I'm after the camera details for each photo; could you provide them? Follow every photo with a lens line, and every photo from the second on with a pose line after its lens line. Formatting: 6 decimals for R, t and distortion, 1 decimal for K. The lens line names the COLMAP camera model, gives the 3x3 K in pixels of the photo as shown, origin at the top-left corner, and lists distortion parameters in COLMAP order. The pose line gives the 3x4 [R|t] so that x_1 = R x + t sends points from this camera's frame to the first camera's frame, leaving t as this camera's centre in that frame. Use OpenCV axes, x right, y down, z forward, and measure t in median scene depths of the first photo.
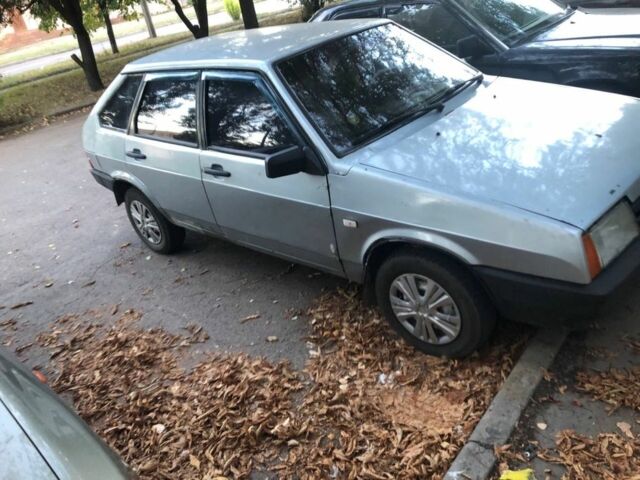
lens RADIAL K [[523.2, 0, 319.7], [0, 523.2, 239.0], [0, 0, 1]] dist [0.010863, 0.021250]
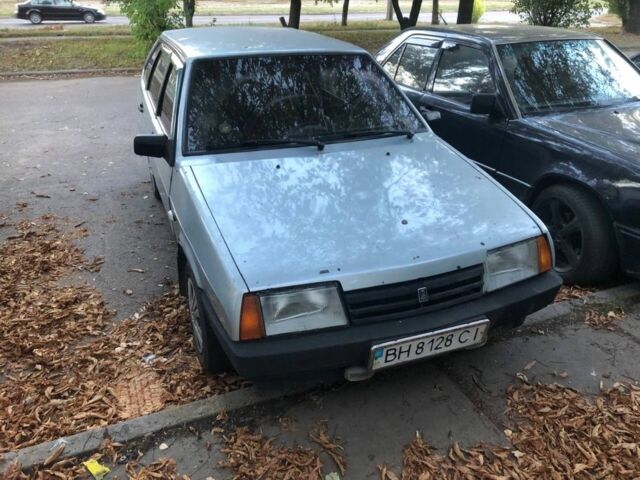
lens RADIAL K [[523.2, 0, 319.7], [0, 523.2, 241.1], [0, 0, 1]] dist [0.010863, 0.021250]
pose [[0.872977, 0.373045, -0.314243, 0.681245], [-0.368274, 0.926537, 0.076836, -0.175759], [0.319821, 0.048651, 0.946228, 0.061082]]
